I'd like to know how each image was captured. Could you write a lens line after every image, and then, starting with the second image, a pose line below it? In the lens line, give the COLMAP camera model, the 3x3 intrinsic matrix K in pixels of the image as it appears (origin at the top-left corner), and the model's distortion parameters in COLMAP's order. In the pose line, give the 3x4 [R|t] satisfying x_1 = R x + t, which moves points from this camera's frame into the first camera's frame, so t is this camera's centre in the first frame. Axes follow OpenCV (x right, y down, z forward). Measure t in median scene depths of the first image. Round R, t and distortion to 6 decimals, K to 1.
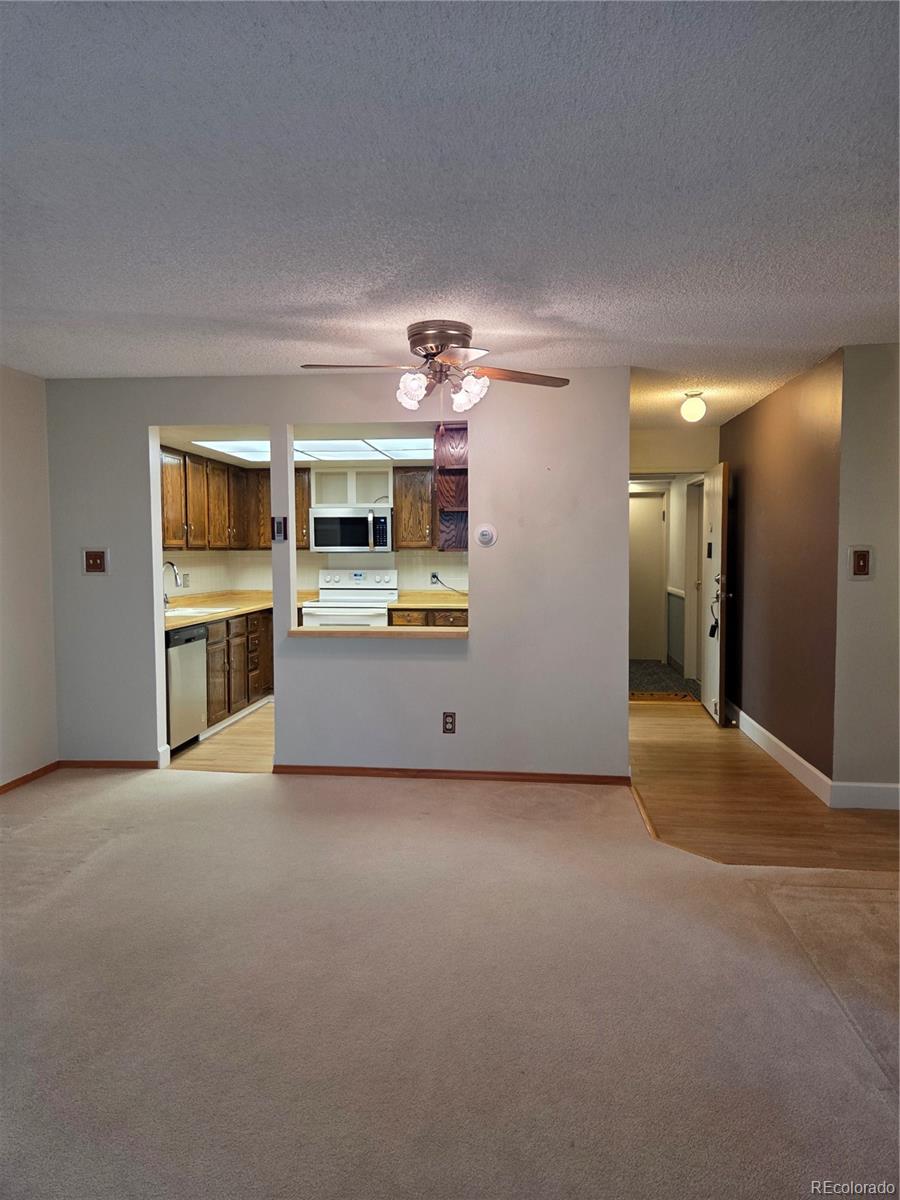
lens RADIAL K [[803.1, 0, 450.0], [0, 803.1, 600.0], [0, 0, 1]] dist [0.047172, -0.001596]
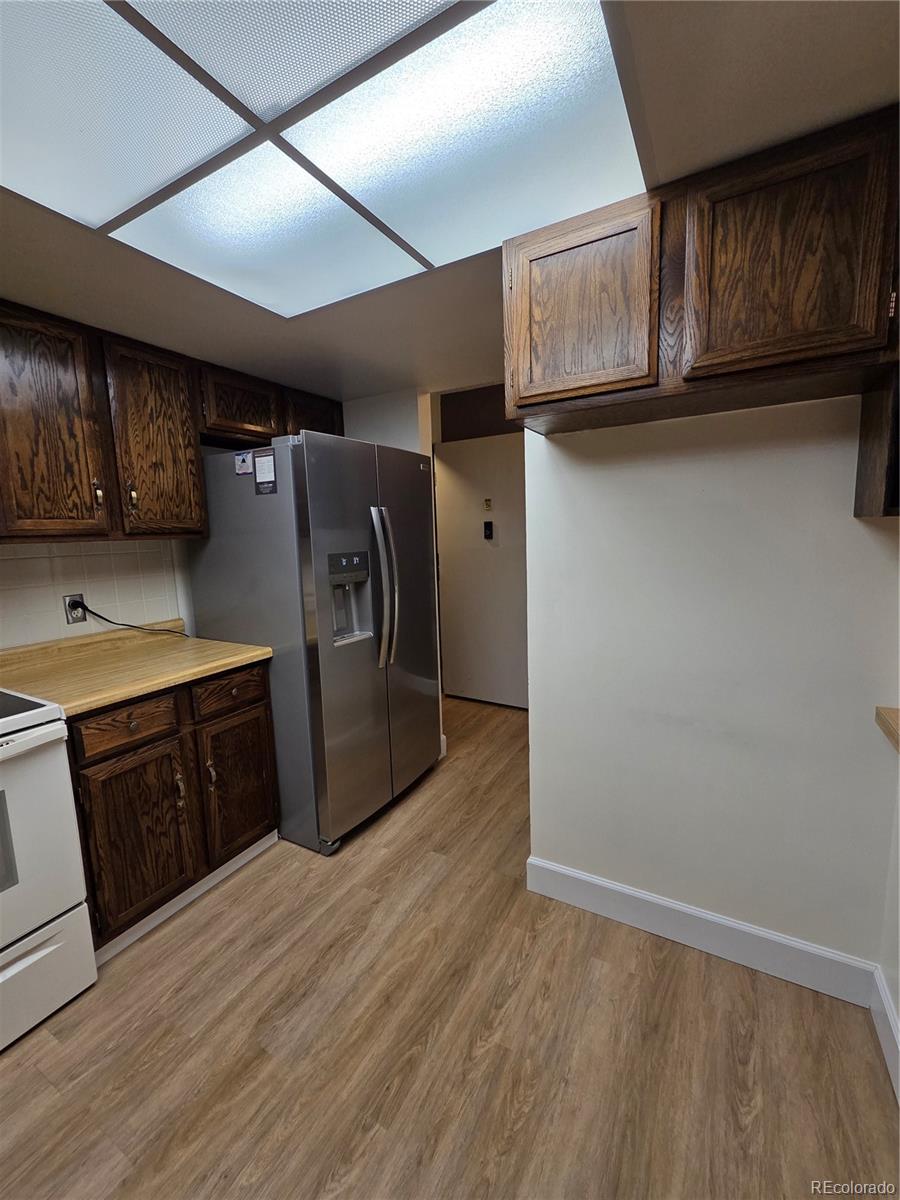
lens RADIAL K [[489.4, 0, 450.2], [0, 489.4, 597.3], [0, 0, 1]] dist [0.001960, -0.000528]
pose [[0.387146, -0.132898, 0.912390, -0.193906], [0.089747, 0.990290, 0.106163, -0.046498], [-0.917640, 0.040784, 0.395314, 0.772394]]
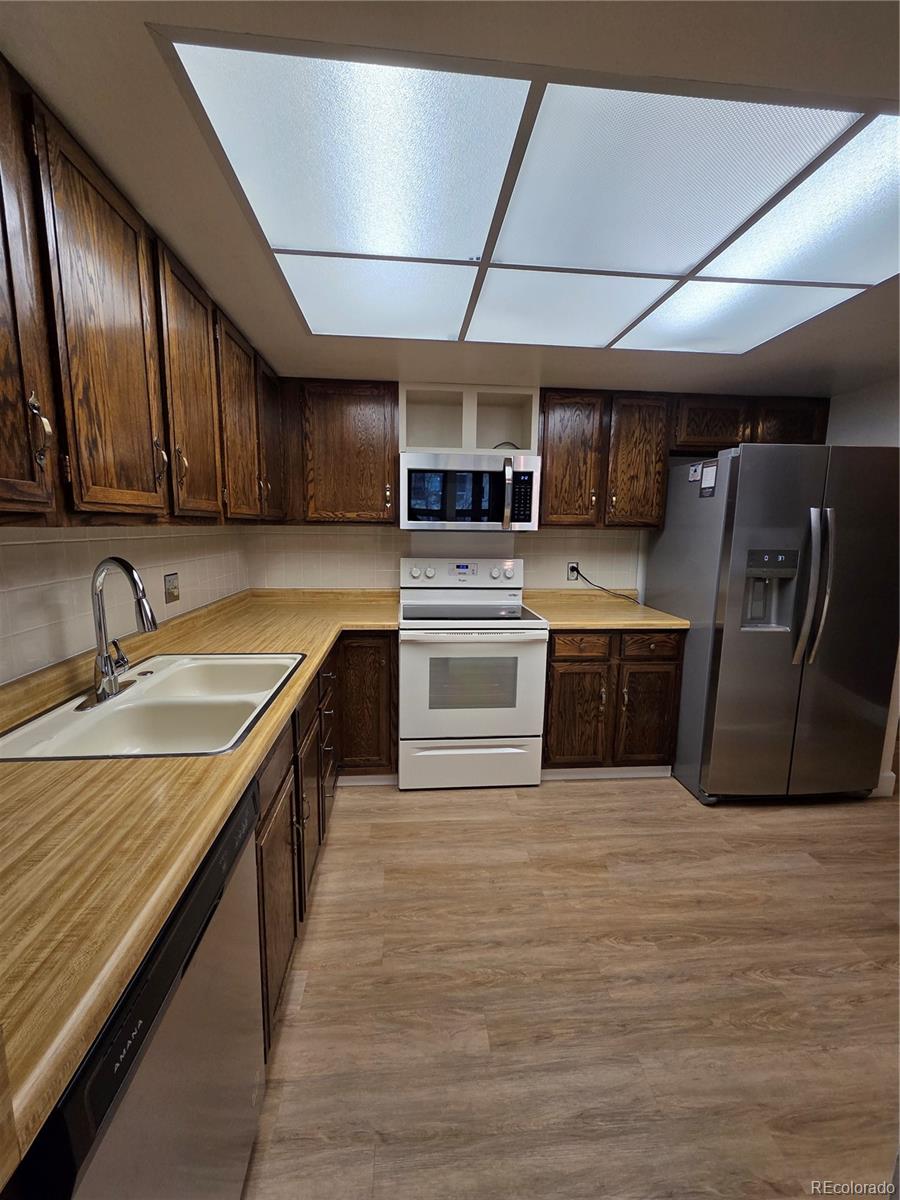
lens RADIAL K [[489.4, 0, 450.2], [0, 489.4, 597.3], [0, 0, 1]] dist [0.001960, -0.000528]
pose [[0.979761, -0.011880, 0.199818, -0.218635], [-0.004696, 0.996599, 0.082276, -0.041924], [-0.200116, -0.081549, 0.976373, 0.669620]]
